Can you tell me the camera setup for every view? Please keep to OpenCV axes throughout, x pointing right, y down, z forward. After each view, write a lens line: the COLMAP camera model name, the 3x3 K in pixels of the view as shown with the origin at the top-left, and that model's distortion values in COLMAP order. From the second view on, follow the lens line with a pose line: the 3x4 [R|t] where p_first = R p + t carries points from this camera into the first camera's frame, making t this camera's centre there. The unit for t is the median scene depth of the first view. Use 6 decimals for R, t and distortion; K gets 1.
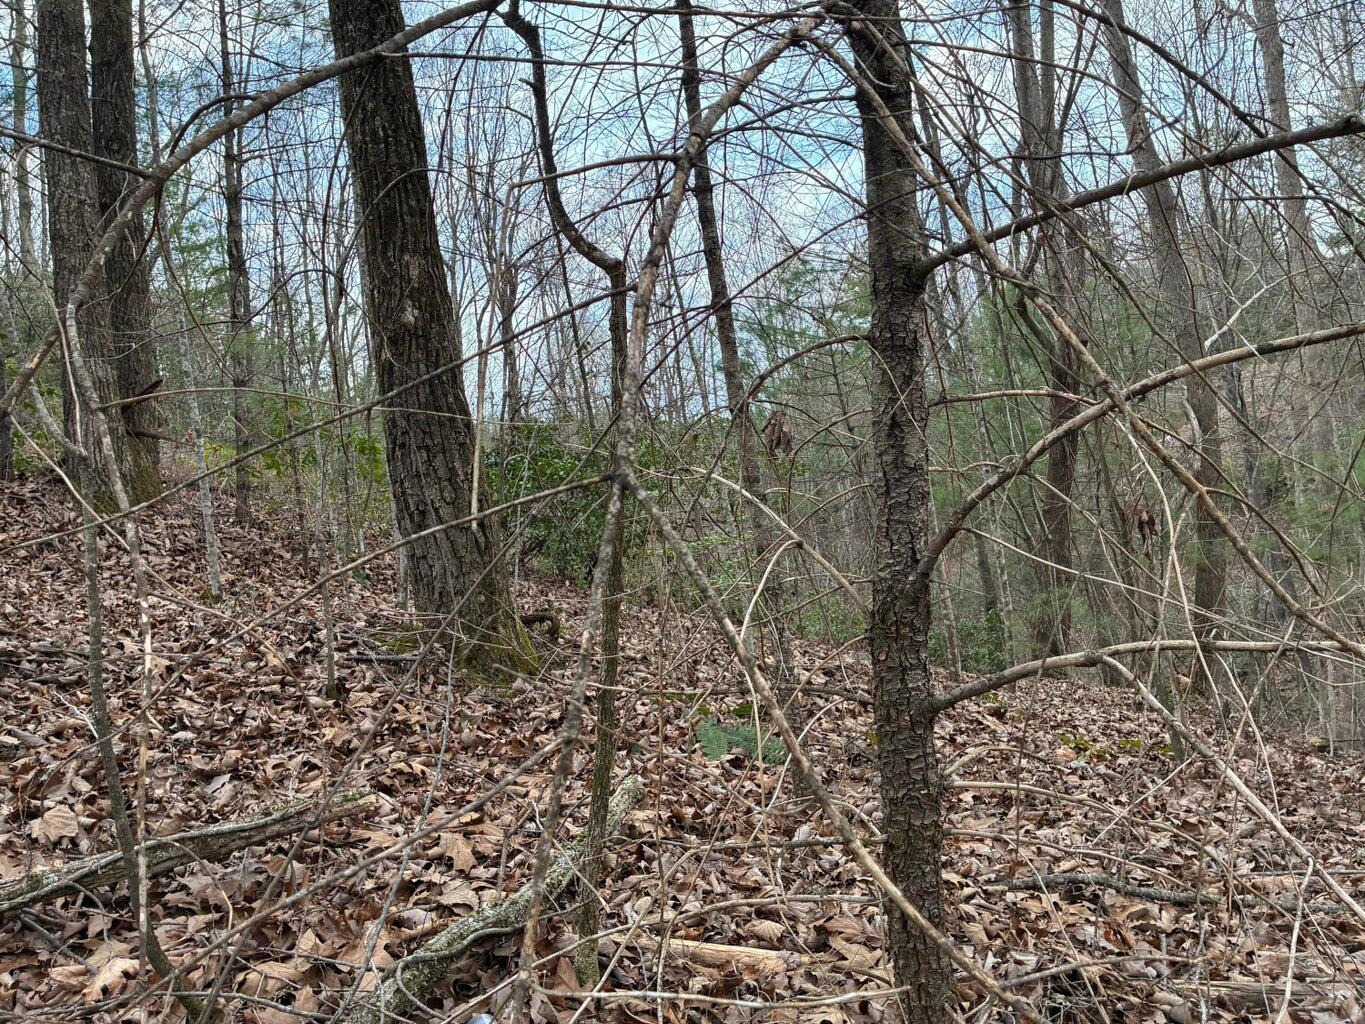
lens RADIAL K [[1030.8, 0, 671.9], [0, 1030.8, 507.9], [0, 0, 1]] dist [0.046612, -0.046991]
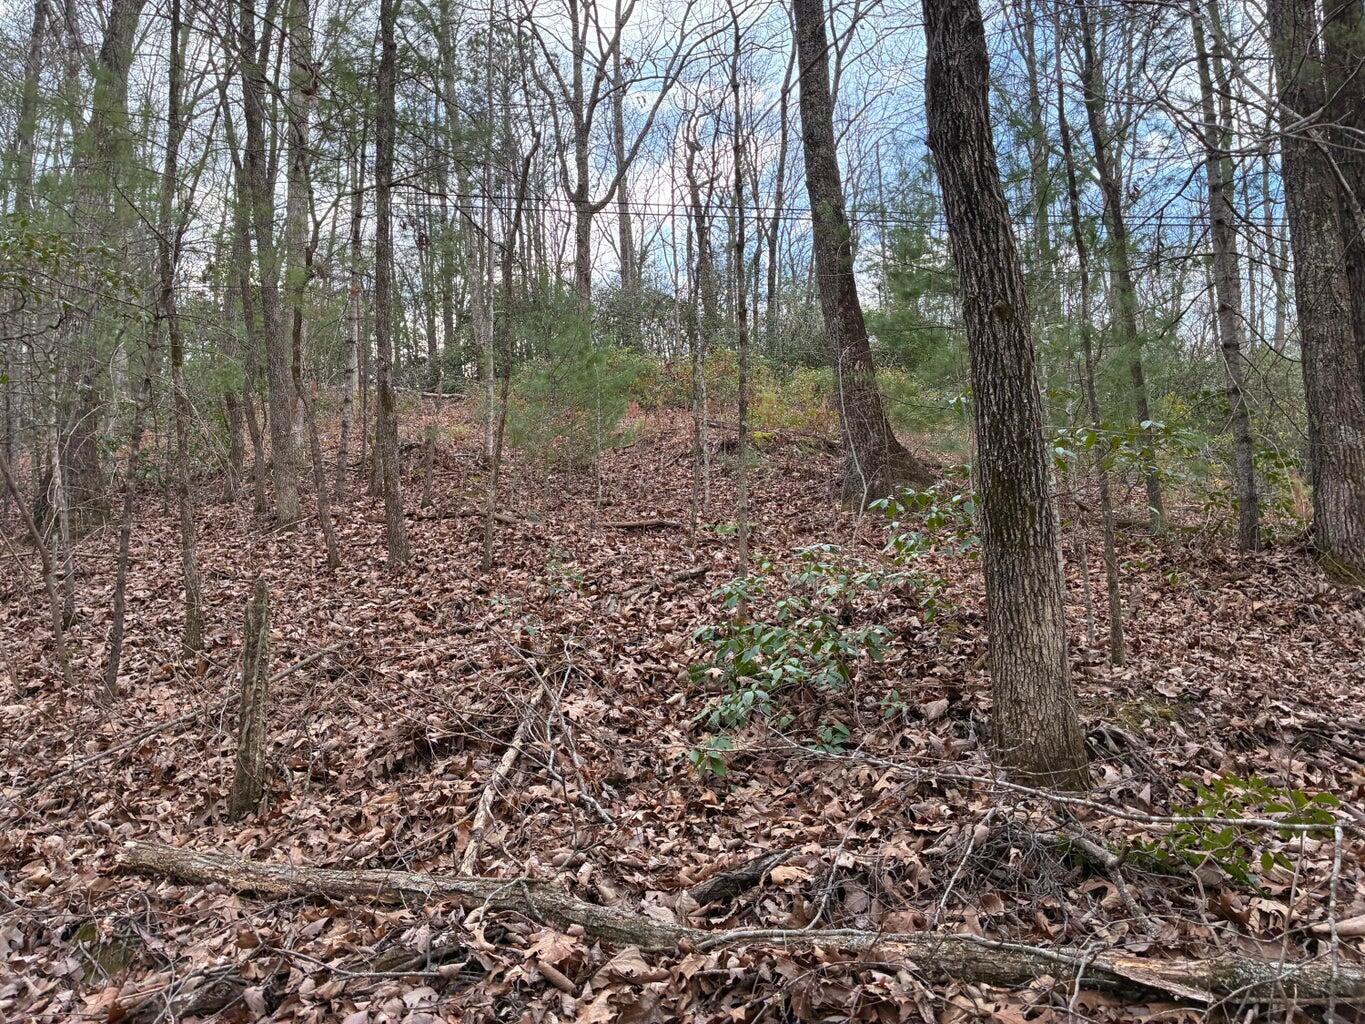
lens RADIAL K [[1030.8, 0, 671.9], [0, 1030.8, 507.9], [0, 0, 1]] dist [0.046612, -0.046991]
pose [[0.526617, -0.028993, -0.849608, -0.103726], [-0.025036, 0.998456, -0.049591, -0.004137], [0.849734, 0.047386, 0.525078, -0.068650]]
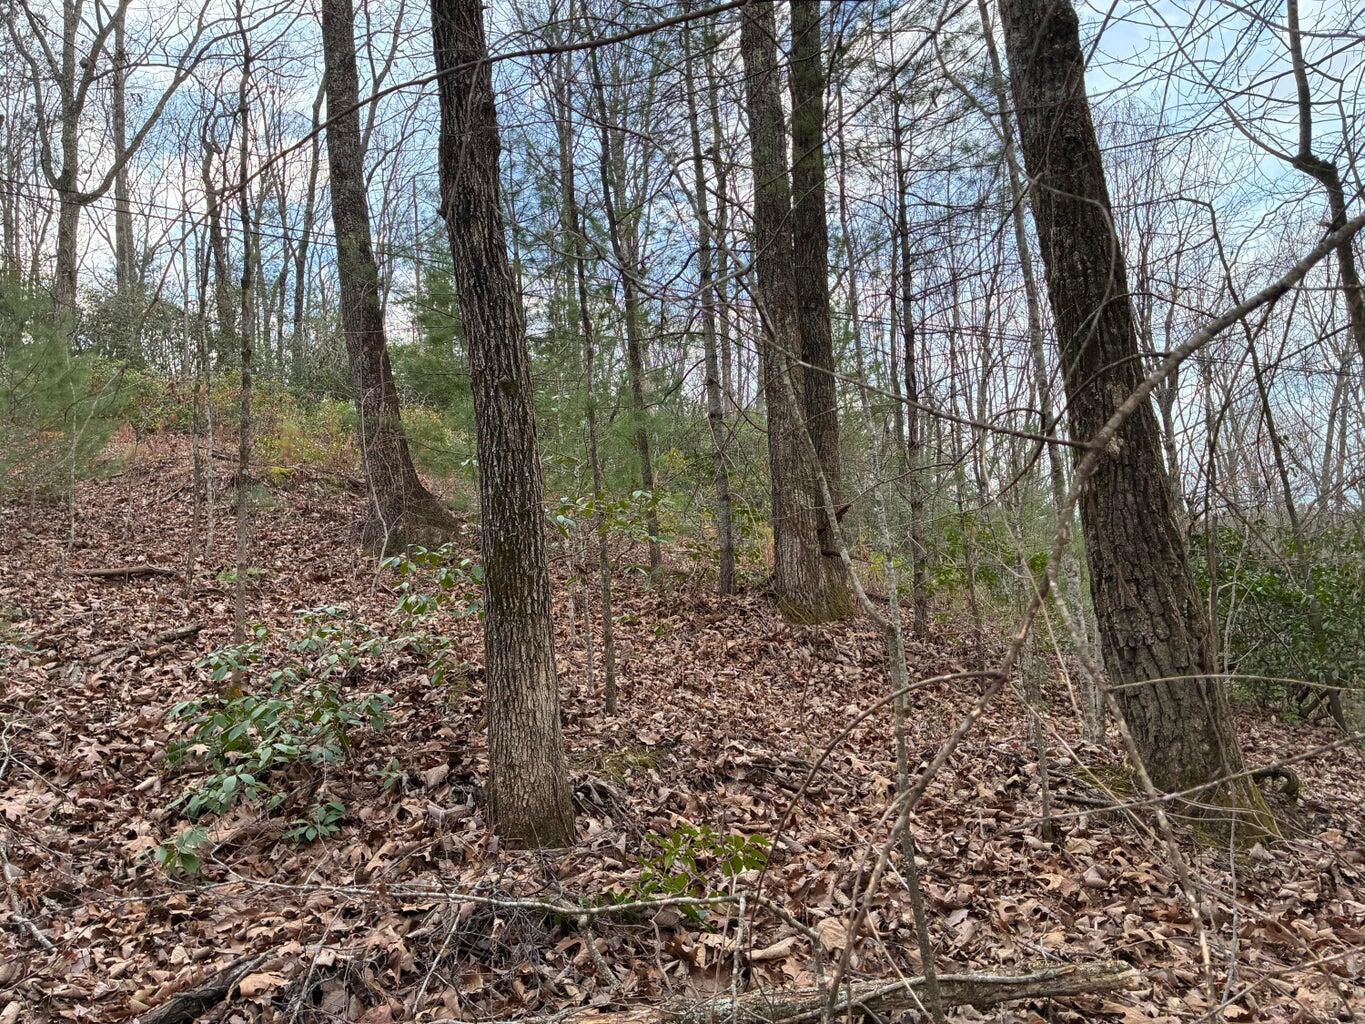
lens RADIAL K [[1030.8, 0, 671.9], [0, 1030.8, 507.9], [0, 0, 1]] dist [0.046612, -0.046991]
pose [[0.836323, -0.030058, -0.547412, -0.079099], [-0.017454, 0.996530, -0.081385, -0.046130], [0.547959, 0.077618, 0.832897, -0.046262]]
